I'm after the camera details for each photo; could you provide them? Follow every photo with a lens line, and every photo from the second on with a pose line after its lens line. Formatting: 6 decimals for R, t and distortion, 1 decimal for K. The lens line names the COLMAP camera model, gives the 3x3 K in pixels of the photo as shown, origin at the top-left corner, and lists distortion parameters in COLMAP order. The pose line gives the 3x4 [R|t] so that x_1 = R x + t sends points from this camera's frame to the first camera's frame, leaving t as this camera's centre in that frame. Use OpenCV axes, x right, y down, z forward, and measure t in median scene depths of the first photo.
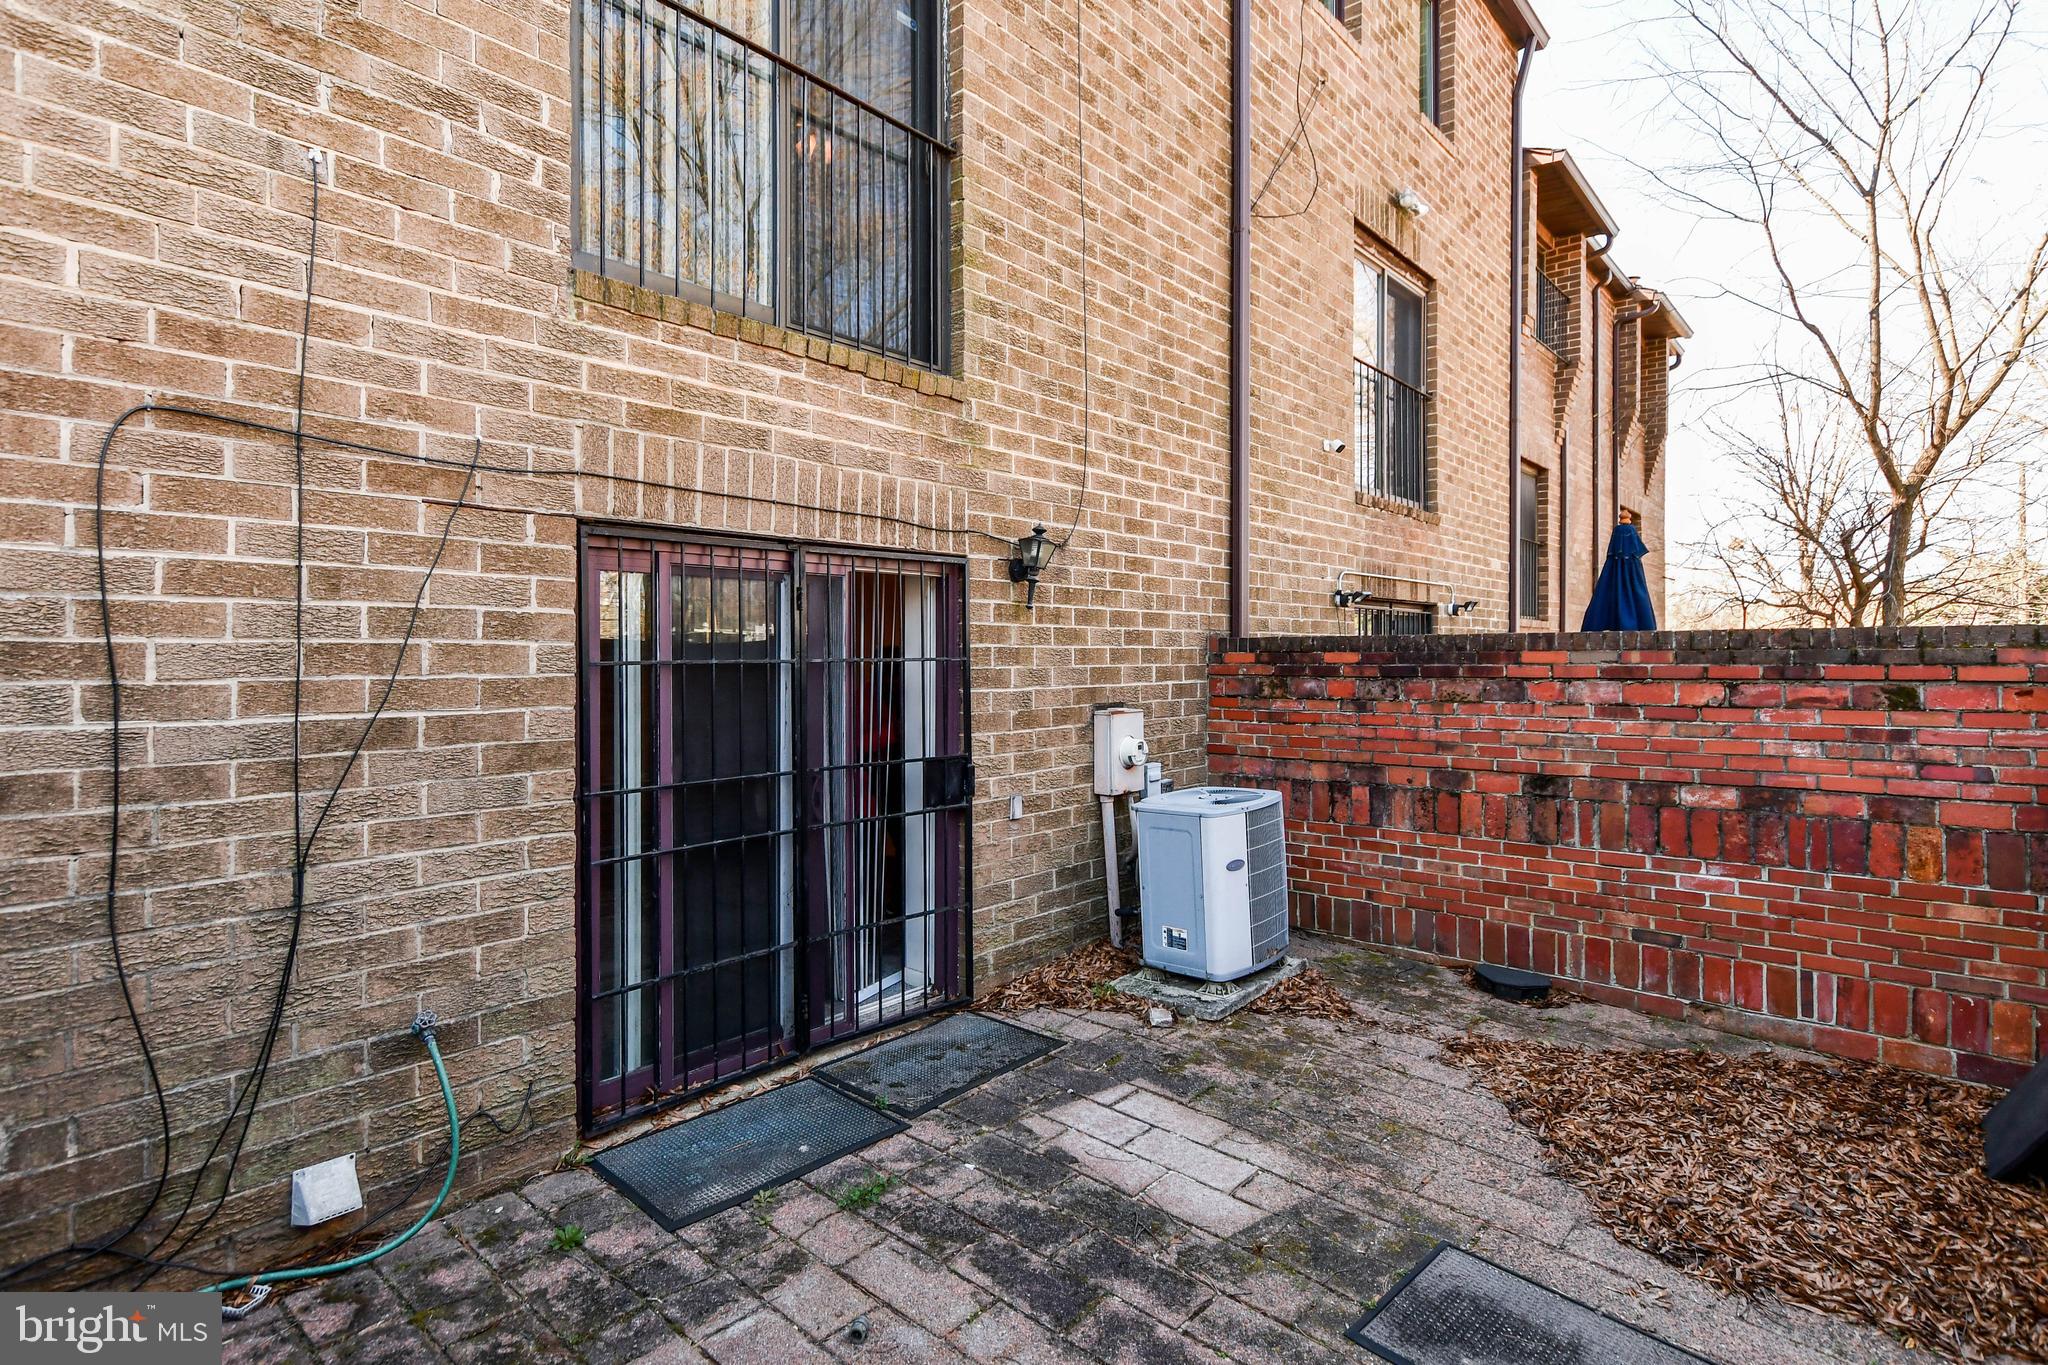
lens RADIAL K [[956.9, 0, 1025.7], [0, 956.9, 673.1], [0, 0, 1]] dist [0.002456, 0.002522]
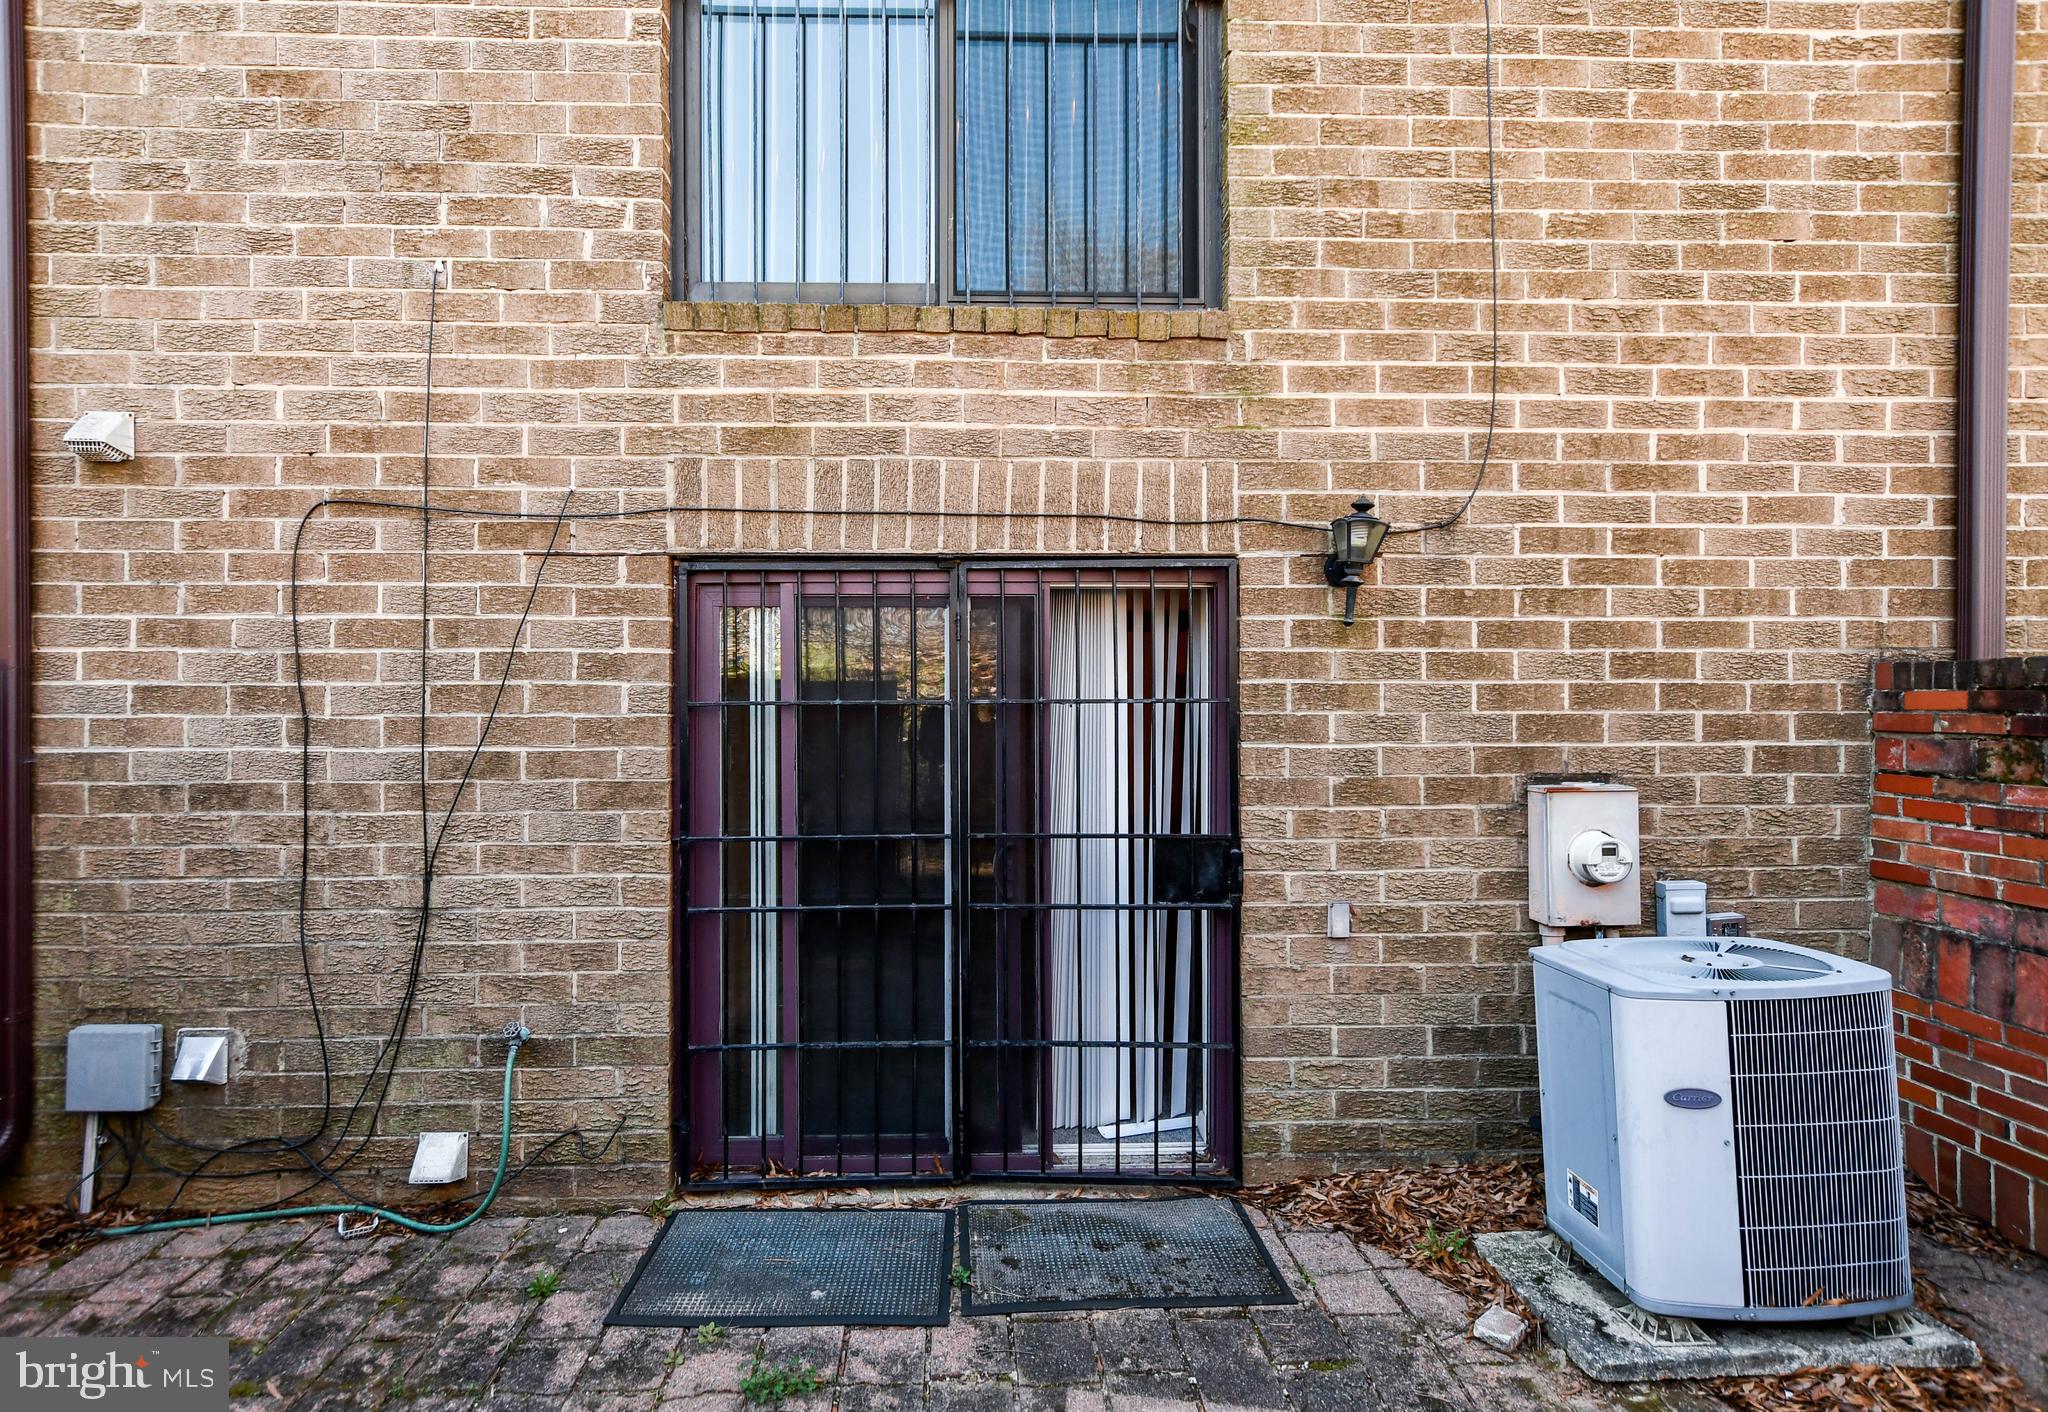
lens RADIAL K [[1011.5, 0, 1016.7], [0, 1011.5, 710.2], [0, 0, 1]] dist [0.001878, 0.003360]
pose [[0.705449, 0.009650, -0.708695, 0.469103], [-0.012855, 0.999917, 0.000820, -0.008027], [0.708644, 0.008532, 0.705514, 0.471514]]
